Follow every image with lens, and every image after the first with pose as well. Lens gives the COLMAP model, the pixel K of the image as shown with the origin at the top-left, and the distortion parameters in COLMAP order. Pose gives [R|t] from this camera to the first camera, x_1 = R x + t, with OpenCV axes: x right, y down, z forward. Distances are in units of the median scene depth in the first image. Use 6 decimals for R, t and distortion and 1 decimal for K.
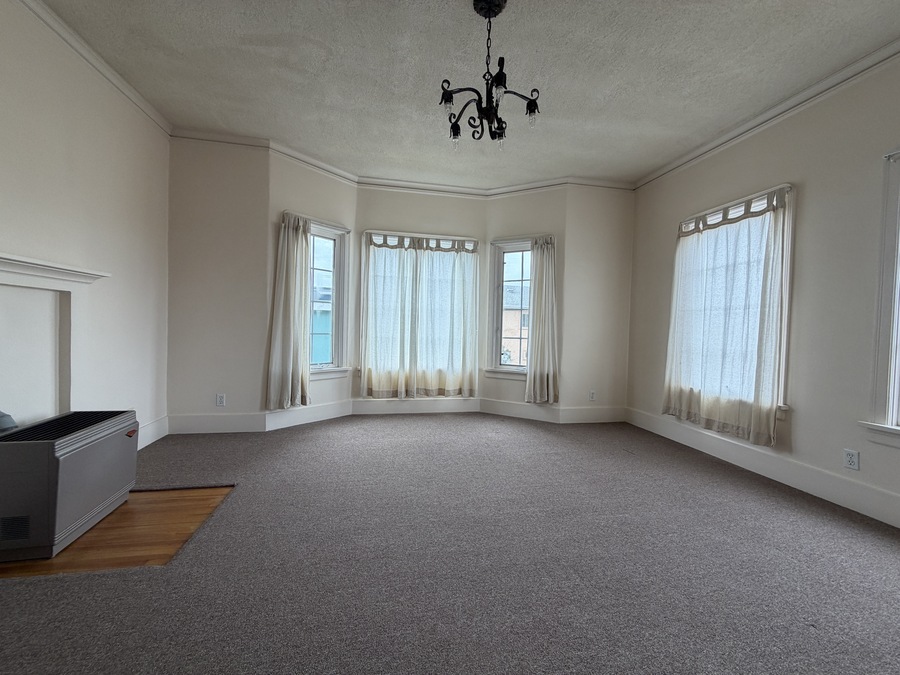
lens RADIAL K [[355.4, 0, 448.9], [0, 355.4, 335.5], [0, 0, 1]] dist [-0.000448, -0.000709]
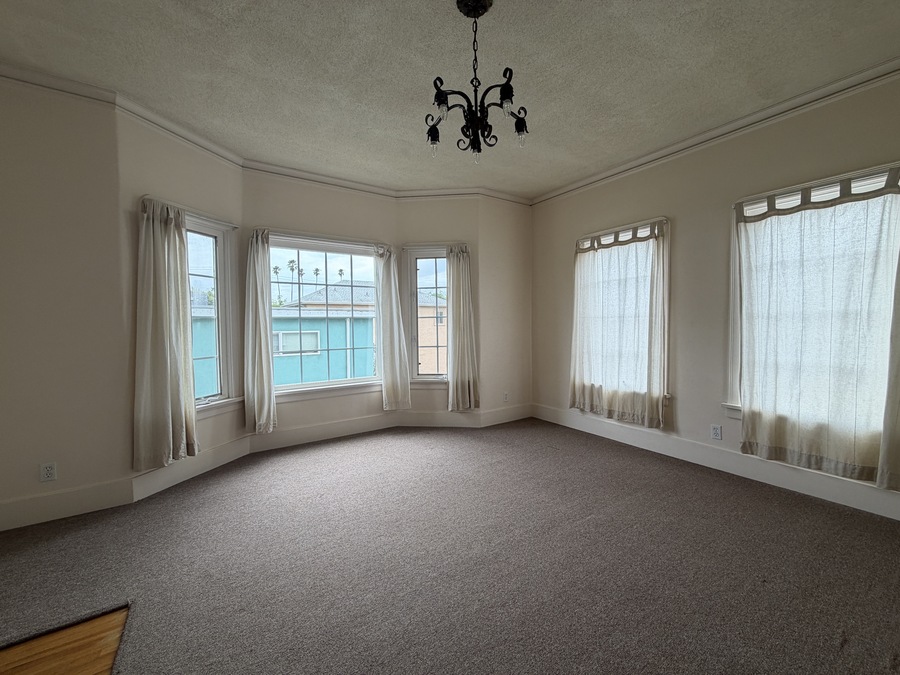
lens RADIAL K [[355.4, 0, 445.9], [0, 355.4, 335.1], [0, 0, 1]] dist [-0.000448, -0.000709]
pose [[0.925332, -0.050205, 0.375820, -0.197156], [0.044487, 0.998724, 0.023885, -0.062312], [-0.376540, -0.005383, 0.926385, 0.104326]]
